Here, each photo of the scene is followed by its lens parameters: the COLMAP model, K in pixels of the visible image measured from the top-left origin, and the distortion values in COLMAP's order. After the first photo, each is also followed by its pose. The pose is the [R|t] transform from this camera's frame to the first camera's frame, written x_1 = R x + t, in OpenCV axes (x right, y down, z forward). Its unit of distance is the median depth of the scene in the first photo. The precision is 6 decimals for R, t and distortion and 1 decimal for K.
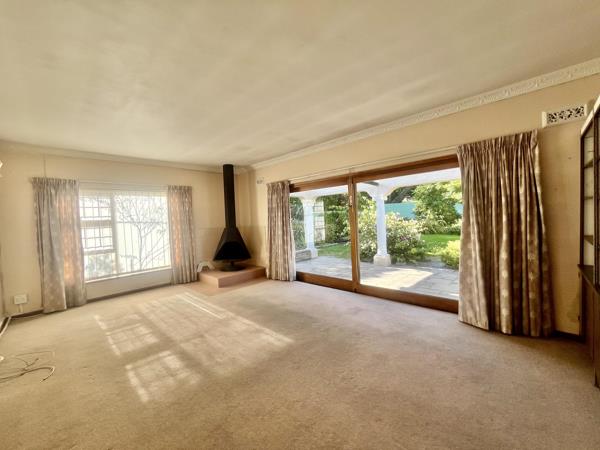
lens RADIAL K [[245.7, 0, 298.2], [0, 245.7, 224.6], [0, 0, 1]] dist [0.001211, -0.000207]
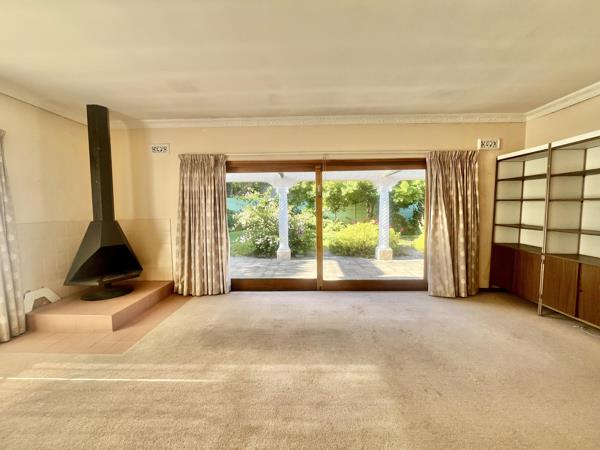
lens RADIAL K [[245.7, 0, 298.2], [0, 245.7, 224.6], [0, 0, 1]] dist [0.001211, -0.000207]
pose [[0.733165, -0.009533, 0.679984, -0.459076], [-0.002776, 0.999851, 0.017010, 0.013933], [-0.680045, -0.014359, 0.733030, 0.391851]]
